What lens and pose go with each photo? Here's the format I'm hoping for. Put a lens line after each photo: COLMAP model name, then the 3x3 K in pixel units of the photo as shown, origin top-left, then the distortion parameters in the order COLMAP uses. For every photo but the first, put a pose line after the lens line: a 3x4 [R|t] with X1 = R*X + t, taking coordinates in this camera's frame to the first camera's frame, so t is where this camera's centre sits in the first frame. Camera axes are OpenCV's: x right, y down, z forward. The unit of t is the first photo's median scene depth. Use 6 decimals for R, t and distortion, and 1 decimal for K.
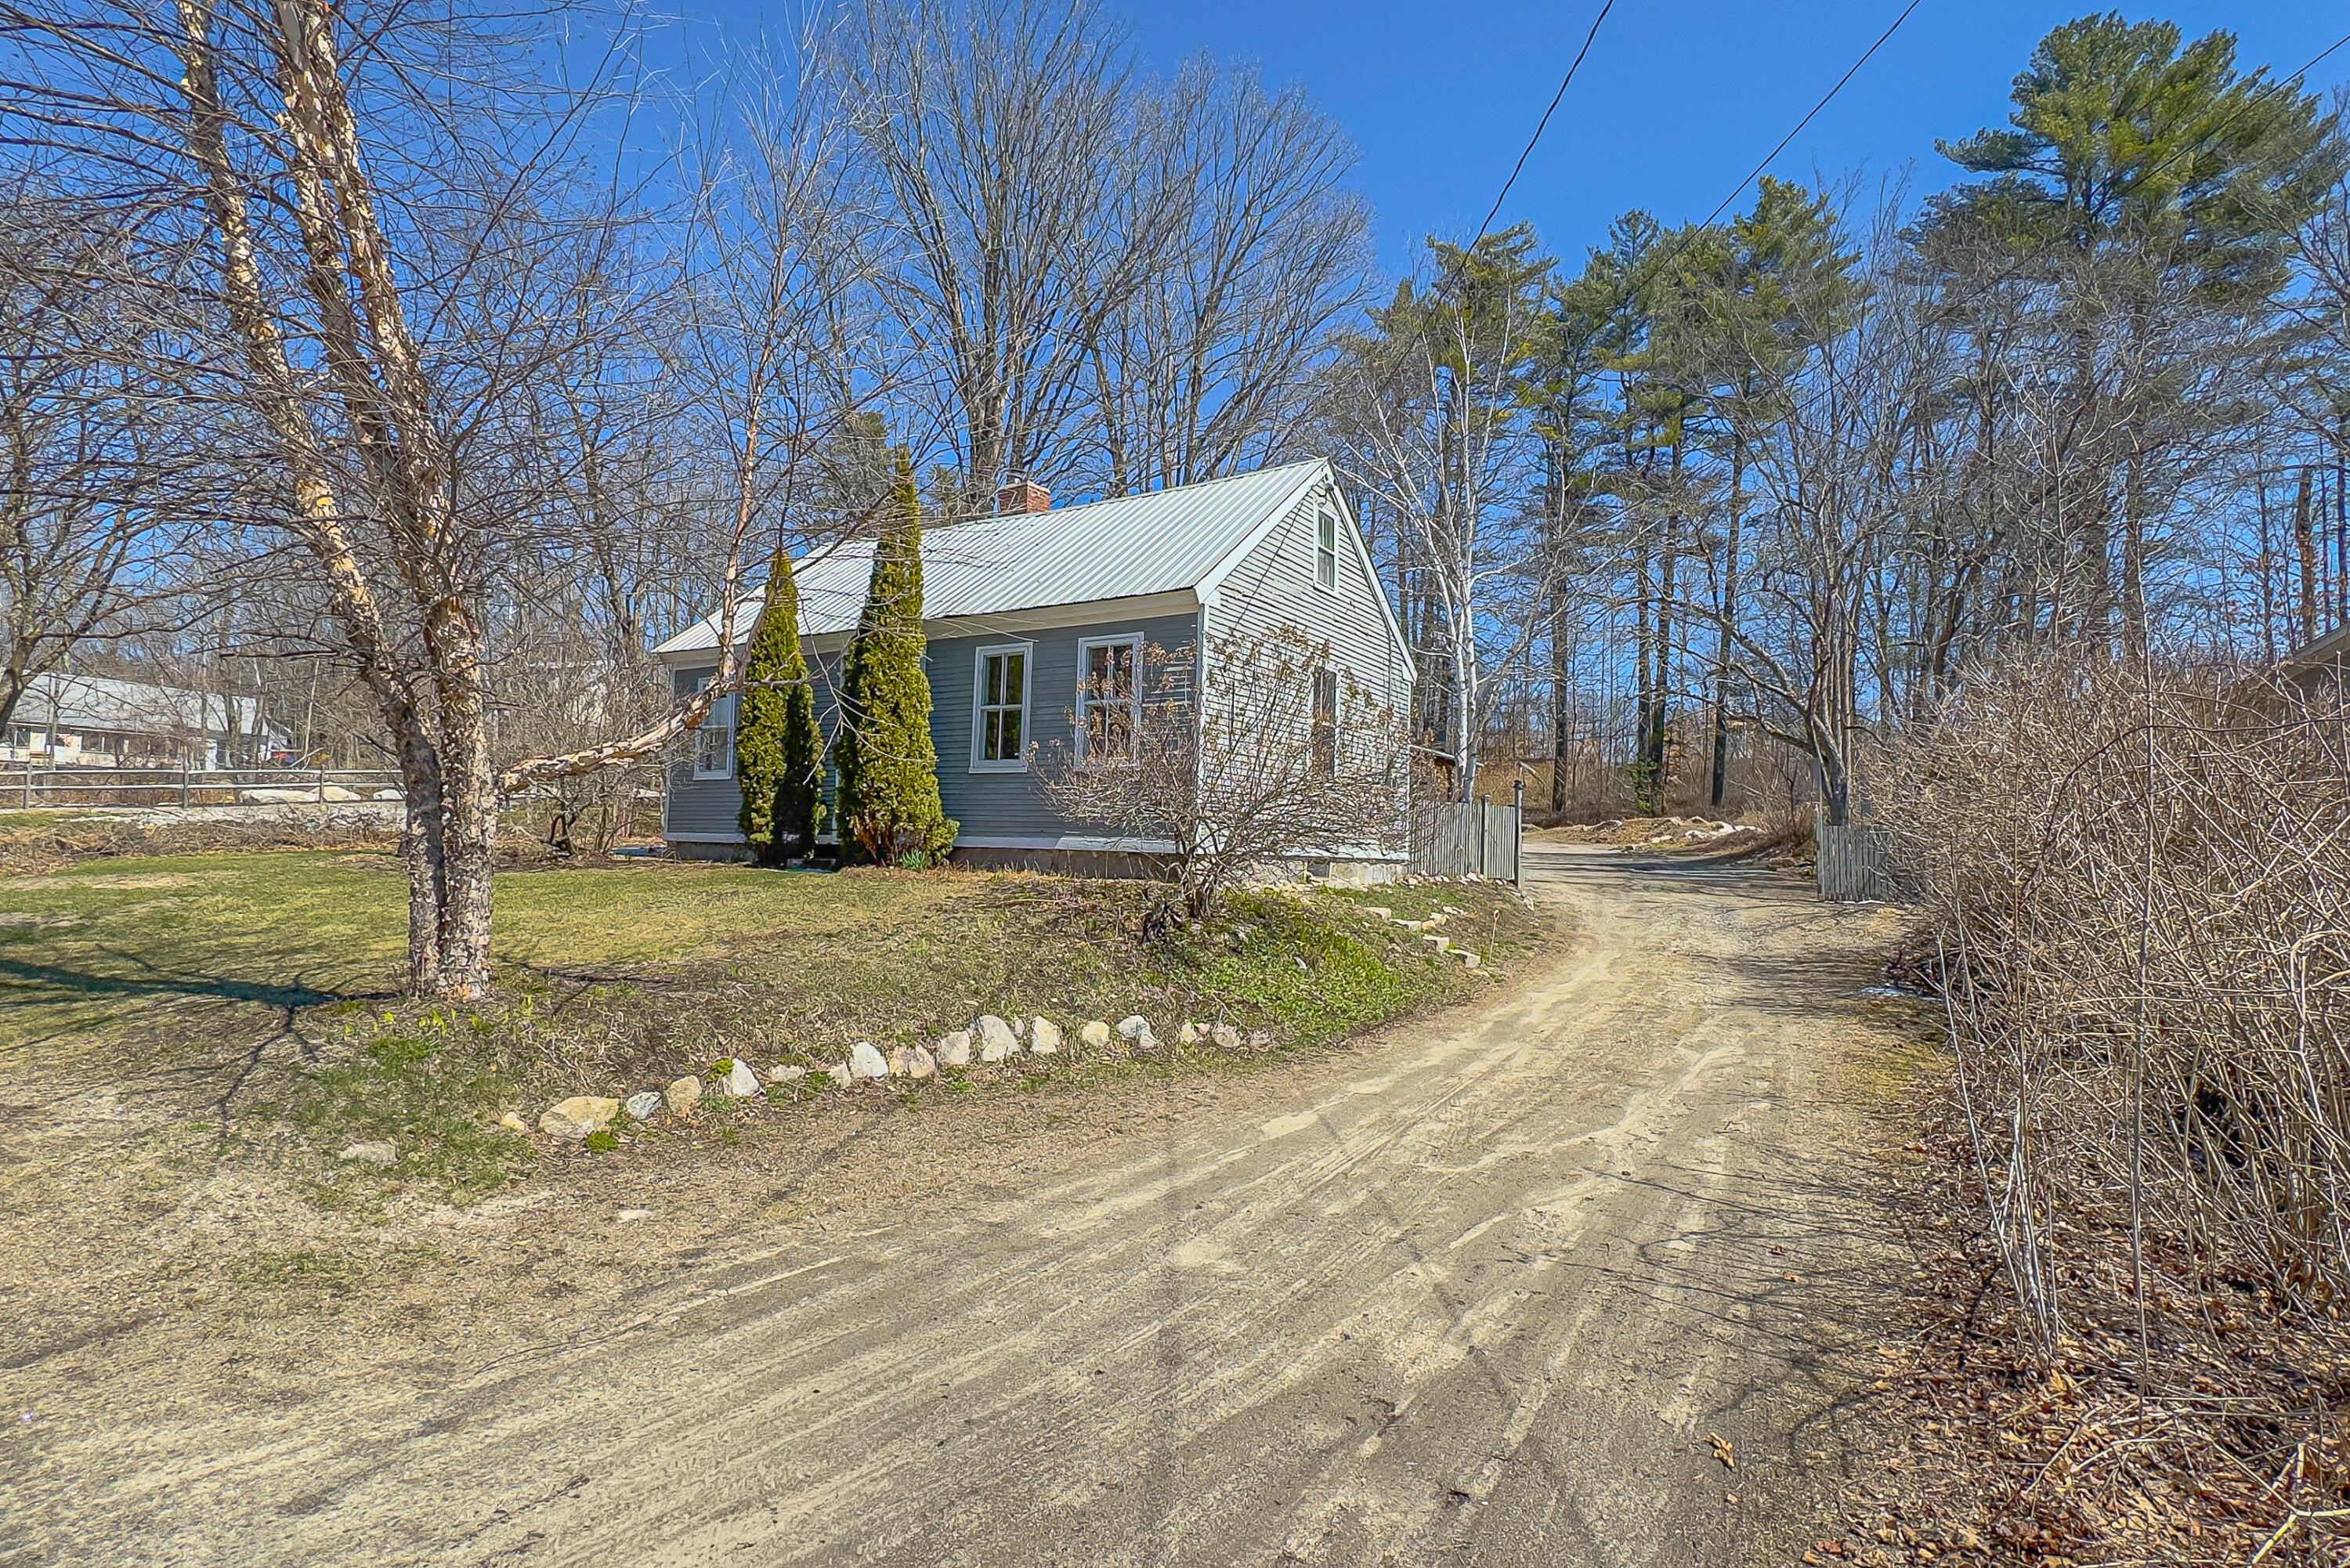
lens RADIAL K [[1079.8, 0, 1171.1], [0, 1079.8, 896.0], [0, 0, 1]] dist [0.000616, -0.000160]
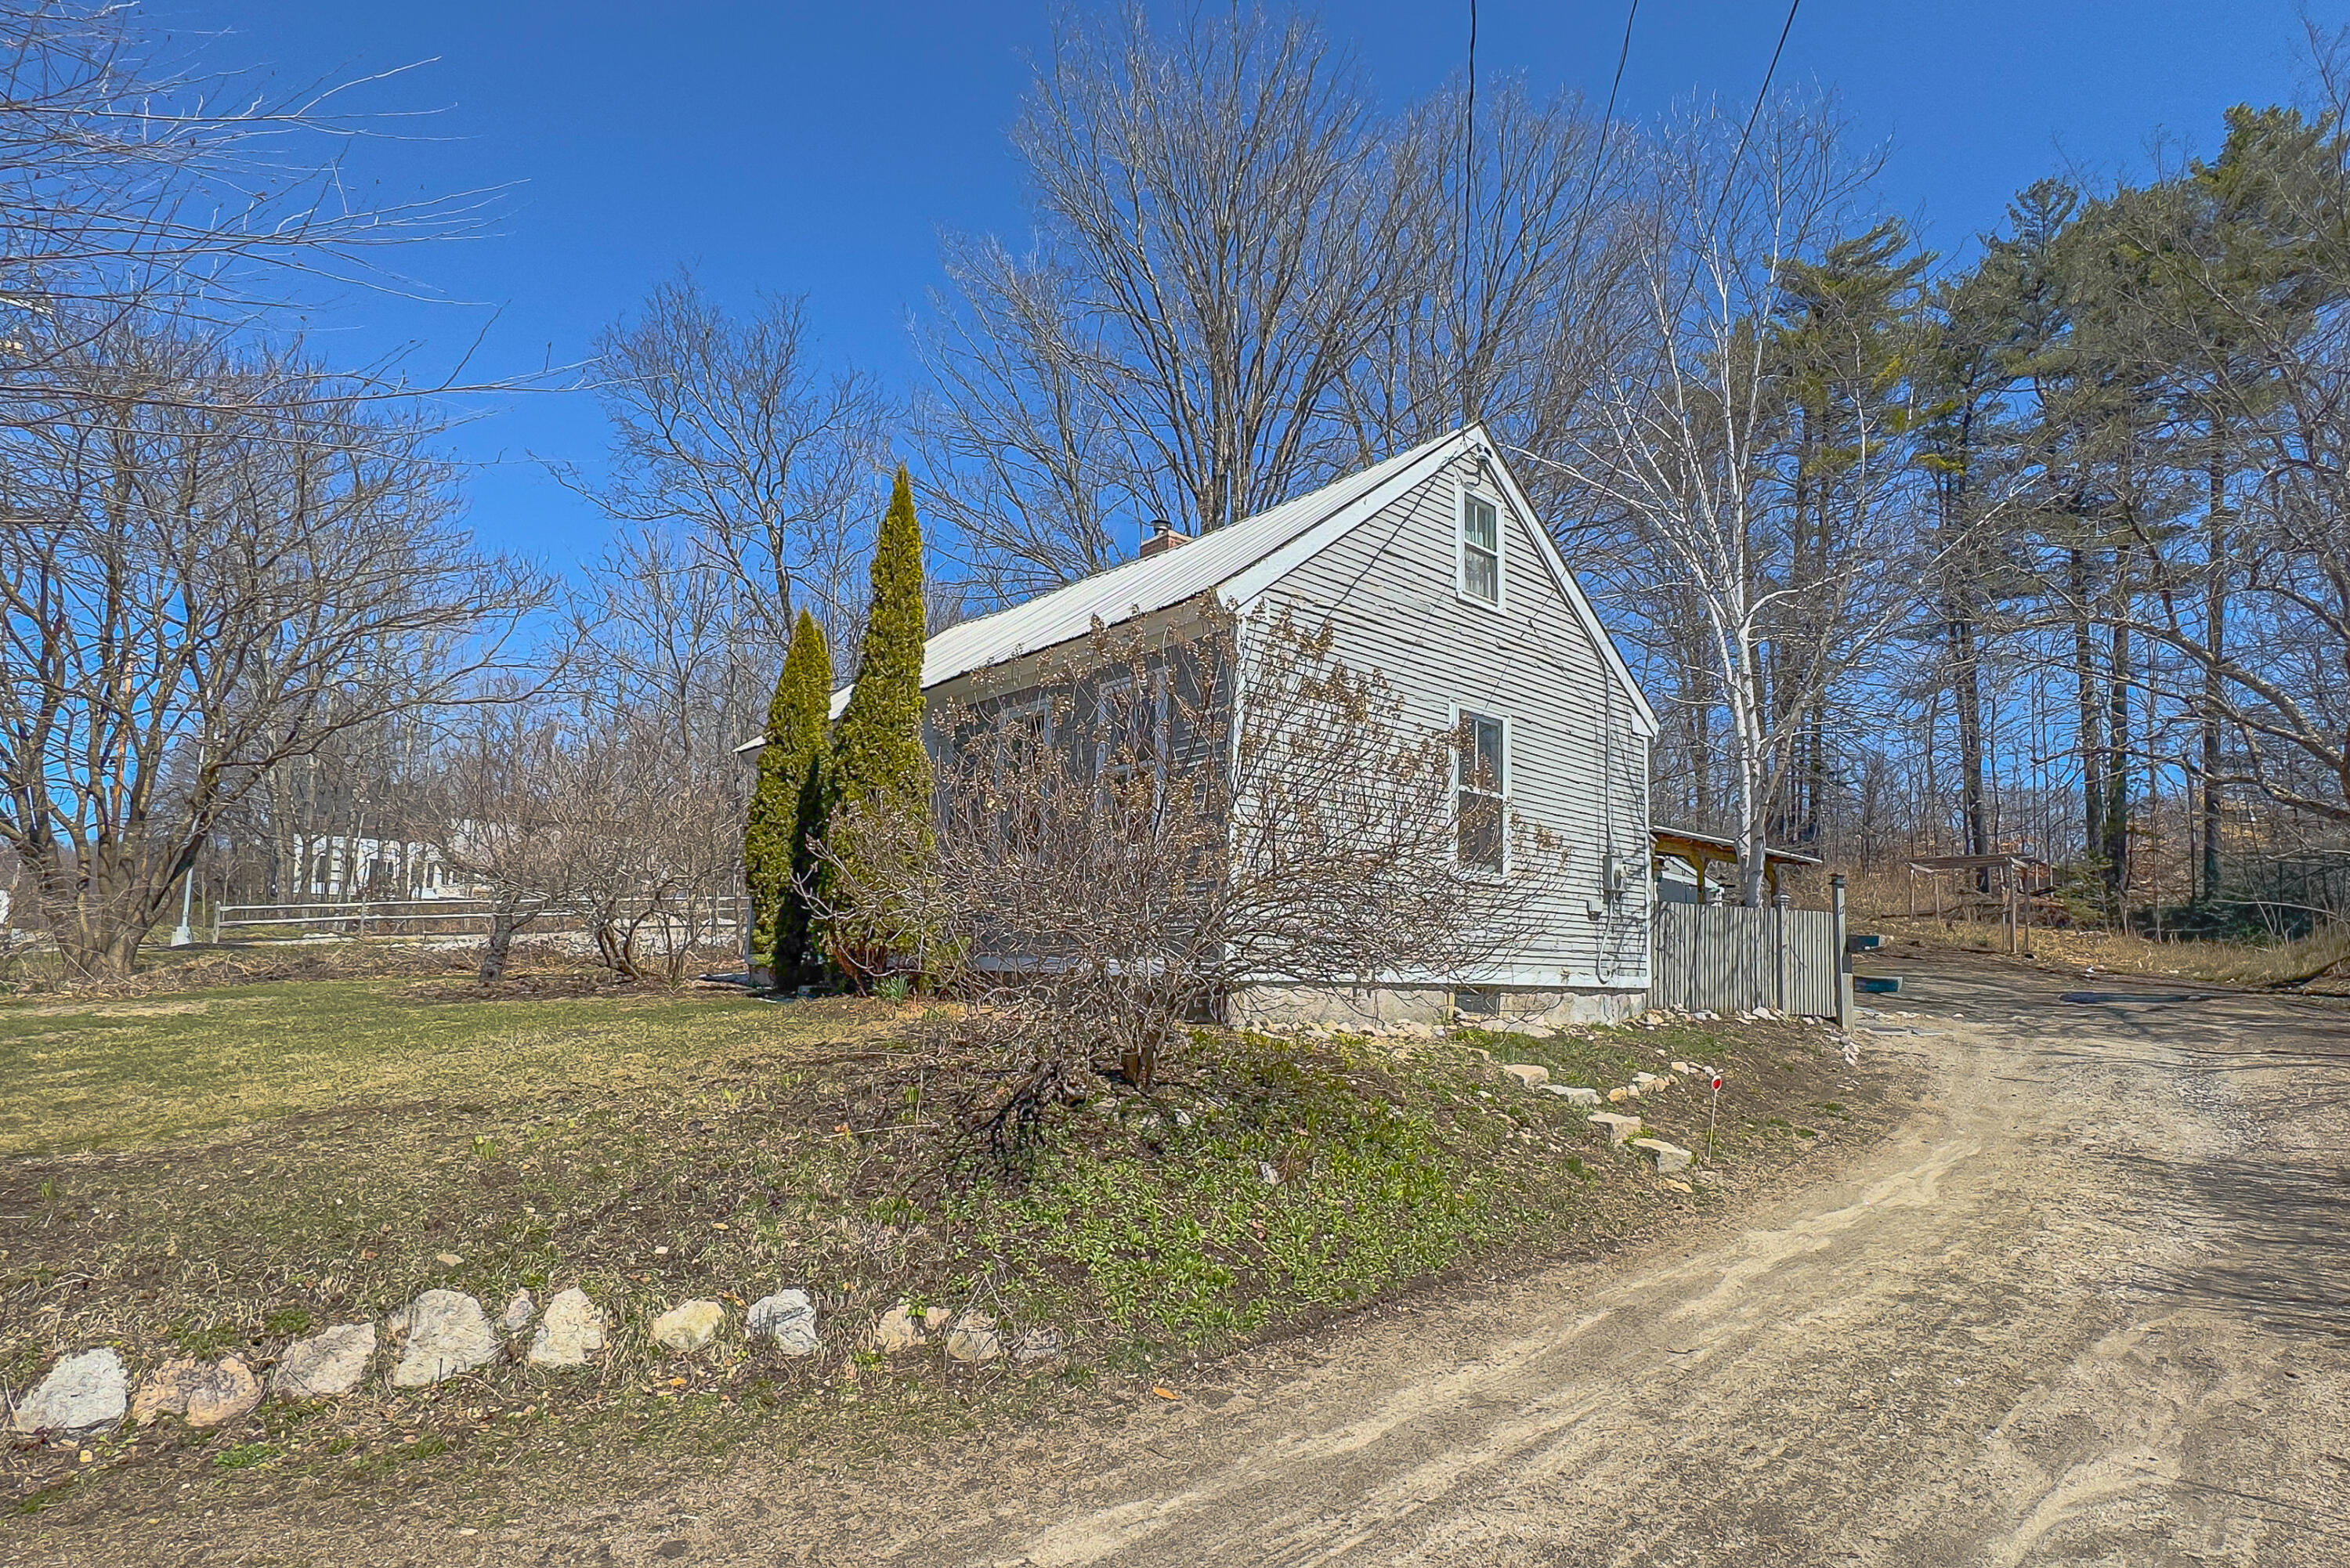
lens RADIAL K [[1152.6, 0, 1170.7], [0, 1152.6, 931.6], [0, 0, 1]] dist [-0.001707, -0.001033]
pose [[0.963214, -0.010278, -0.268539, 0.145160], [-0.010905, 0.996950, -0.077272, -0.010959], [0.268515, 0.077358, 0.960164, 0.239024]]
